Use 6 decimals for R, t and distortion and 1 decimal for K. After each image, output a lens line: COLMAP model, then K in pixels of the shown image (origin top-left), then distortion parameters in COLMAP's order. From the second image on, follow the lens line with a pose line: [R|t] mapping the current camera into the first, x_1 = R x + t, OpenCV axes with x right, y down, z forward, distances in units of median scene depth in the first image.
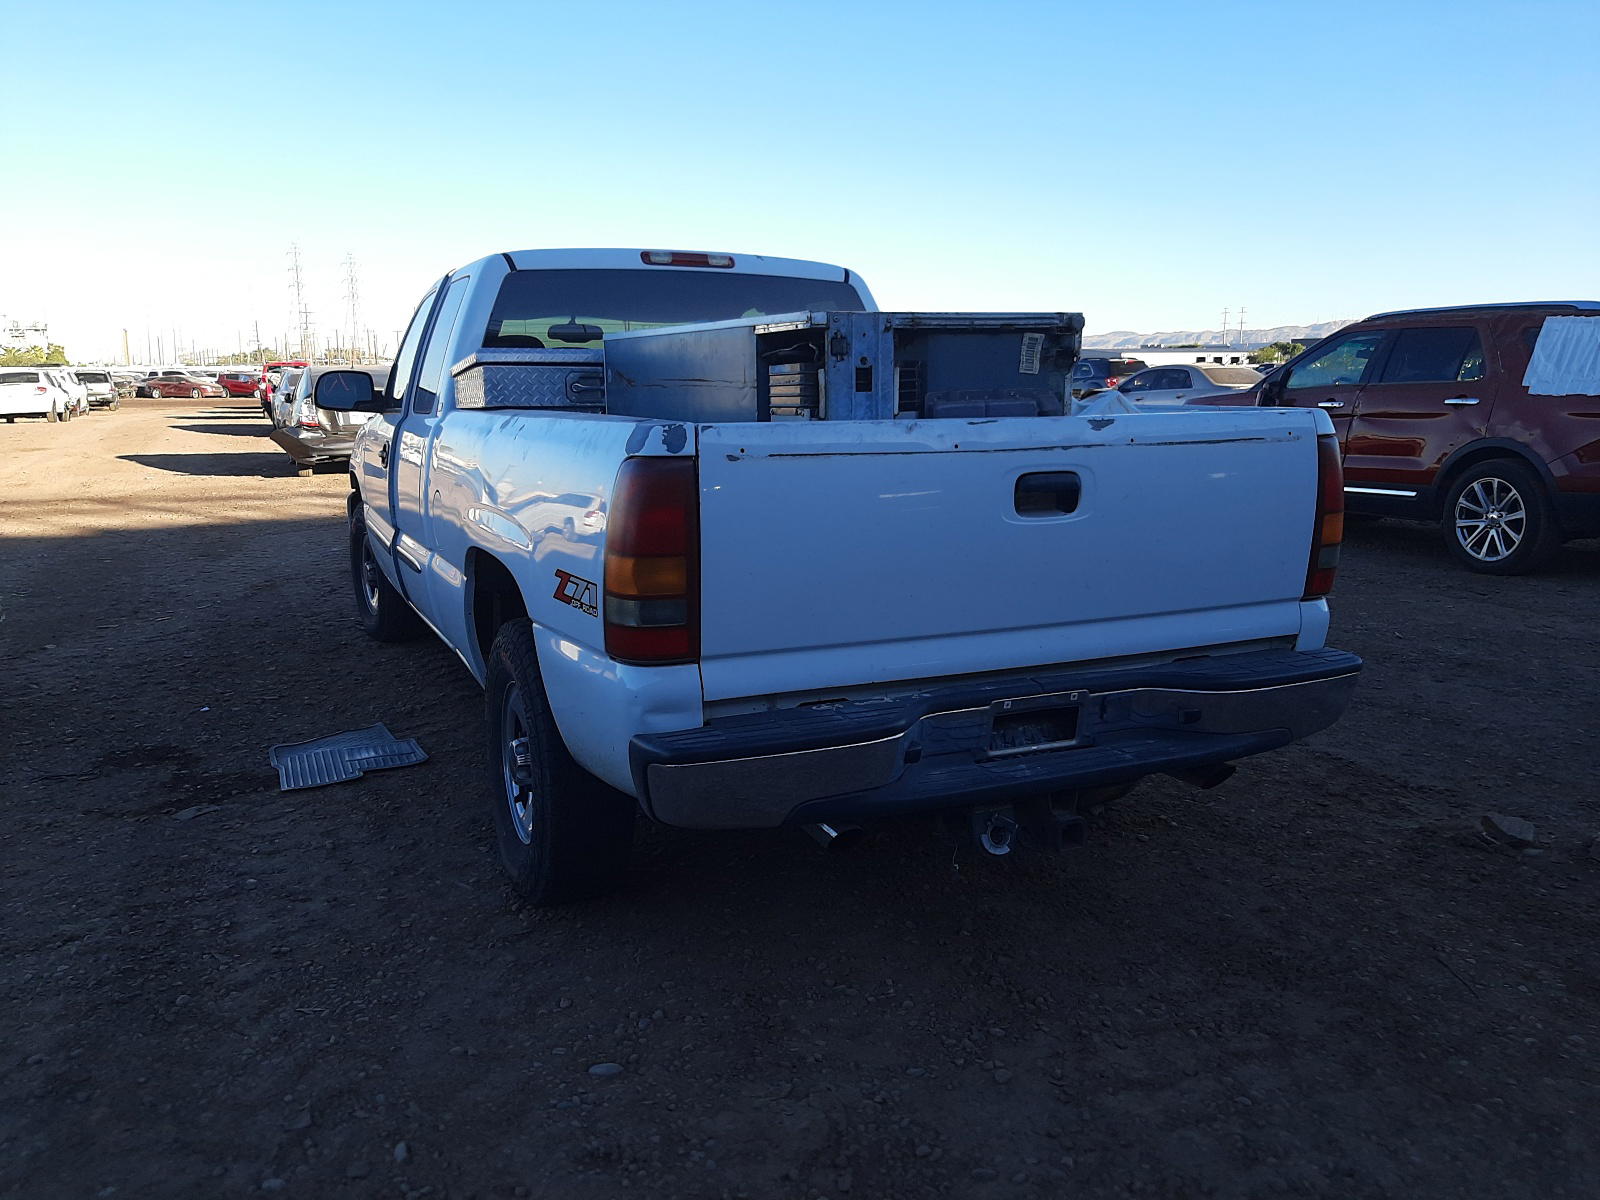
lens RADIAL K [[1263.0, 0, 795.5], [0, 1263.0, 607.5], [0, 0, 1]] dist [0.020865, -0.048738]
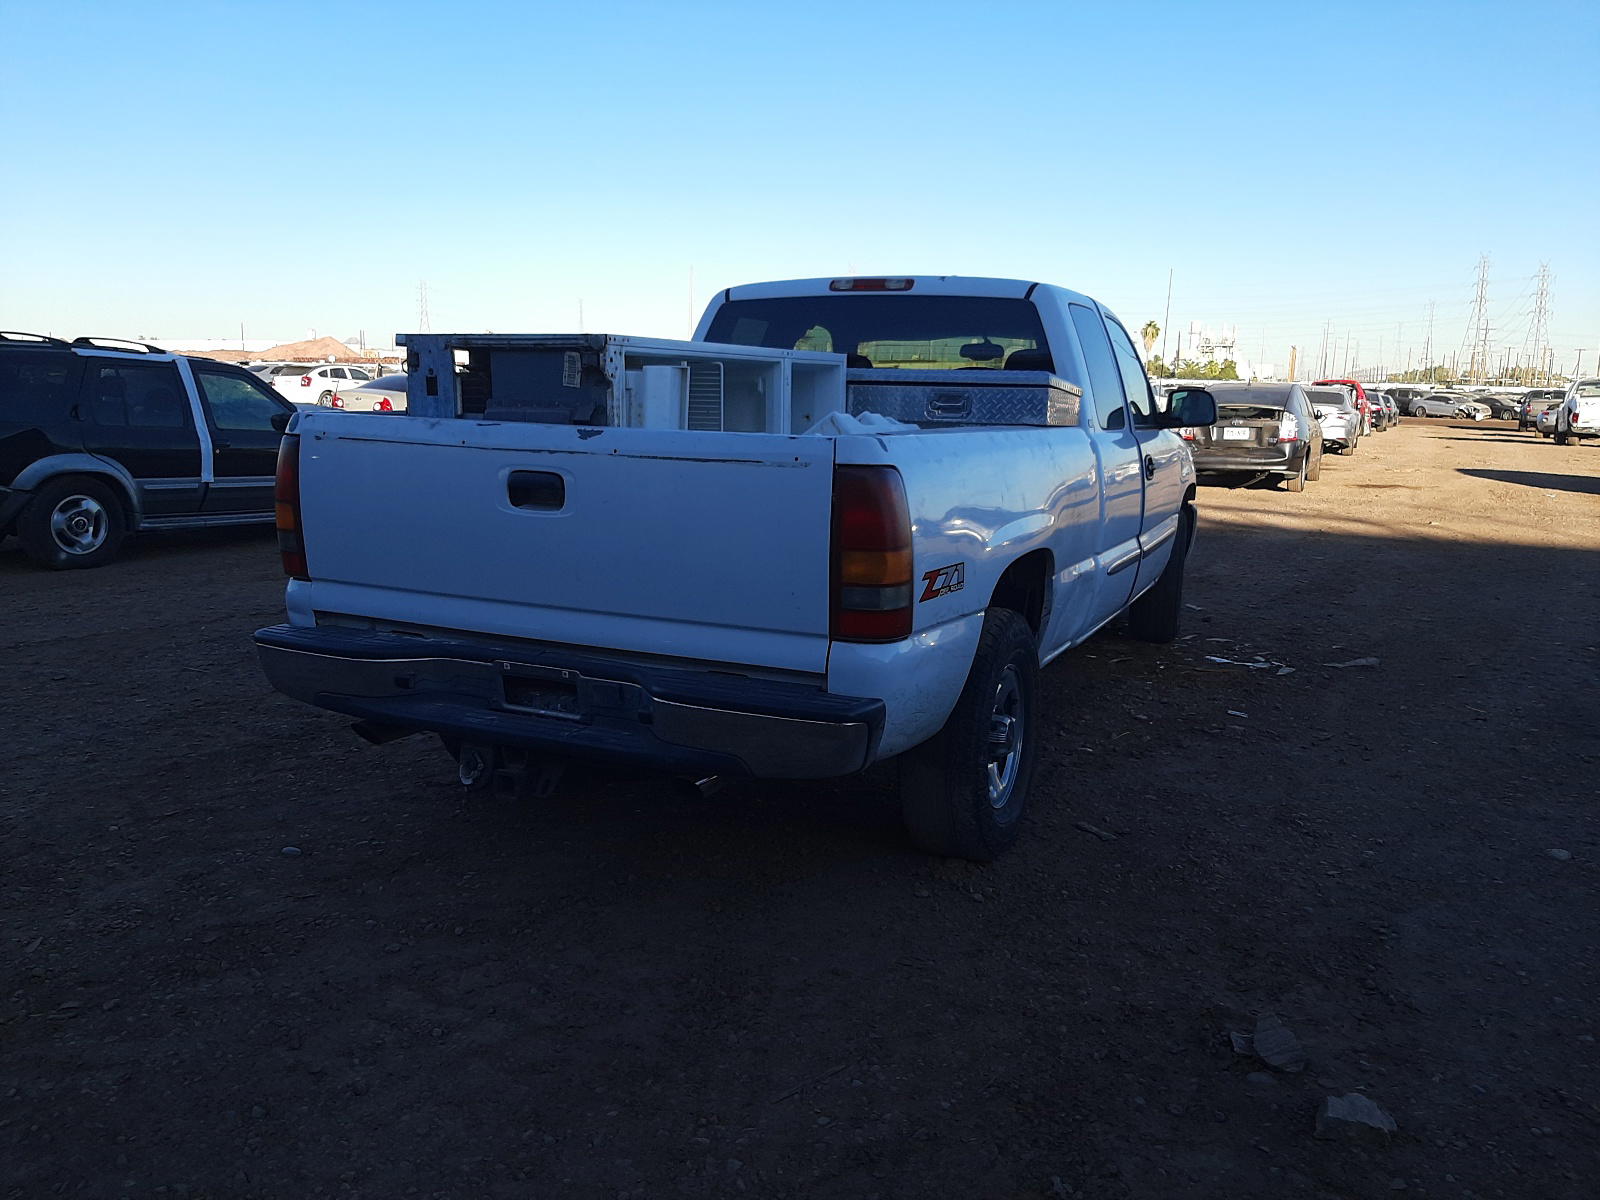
lens RADIAL K [[1263.0, 0, 795.9], [0, 1263.0, 596.9], [0, 0, 1]] dist [0.020865, -0.048738]
pose [[0.652167, 0.147639, -0.743559, 1.175370], [-0.163416, 0.985171, 0.052281, -0.089096], [0.740252, 0.087414, 0.666623, 0.397285]]
